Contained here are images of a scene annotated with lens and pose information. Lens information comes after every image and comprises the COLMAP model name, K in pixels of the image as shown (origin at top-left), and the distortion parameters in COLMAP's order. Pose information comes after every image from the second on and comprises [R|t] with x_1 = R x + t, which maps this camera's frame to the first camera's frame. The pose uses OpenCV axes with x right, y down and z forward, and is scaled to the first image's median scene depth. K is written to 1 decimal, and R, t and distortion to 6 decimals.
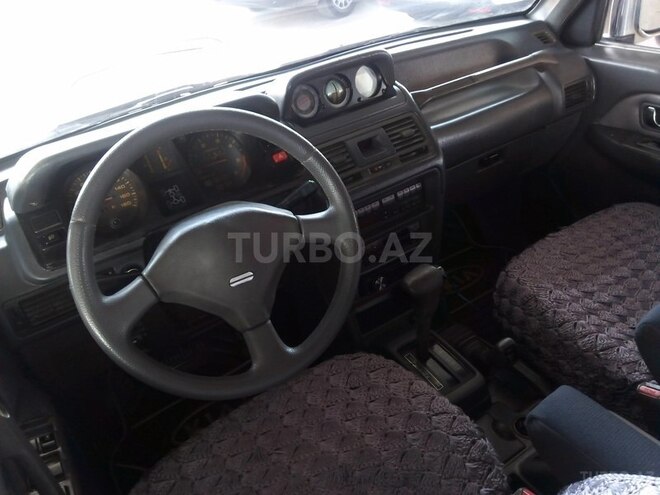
lens RADIAL K [[550.3, 0, 329.1], [0, 550.3, 243.8], [0, 0, 1]] dist [0.014168, 0.000630]
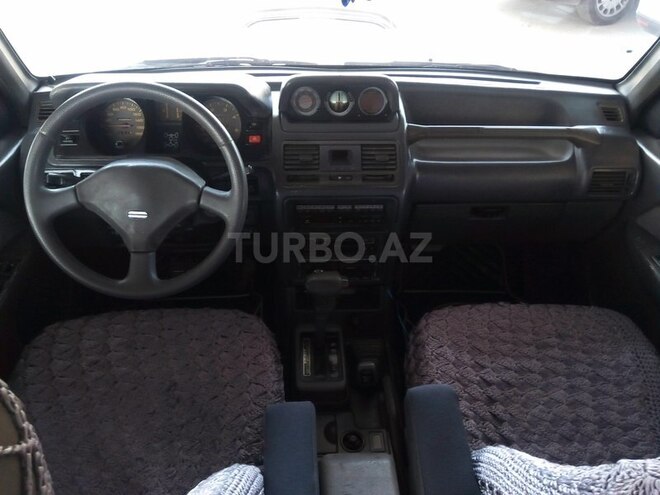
lens RADIAL K [[534.1, 0, 330.0], [0, 534.1, 247.5], [0, 0, 1]] dist [0.047754, -0.052955]
pose [[0.856290, 0.397483, -0.329809, 0.475572], [-0.372350, 0.917602, 0.139147, -0.147099], [0.357942, 0.003655, 0.933737, -0.029111]]
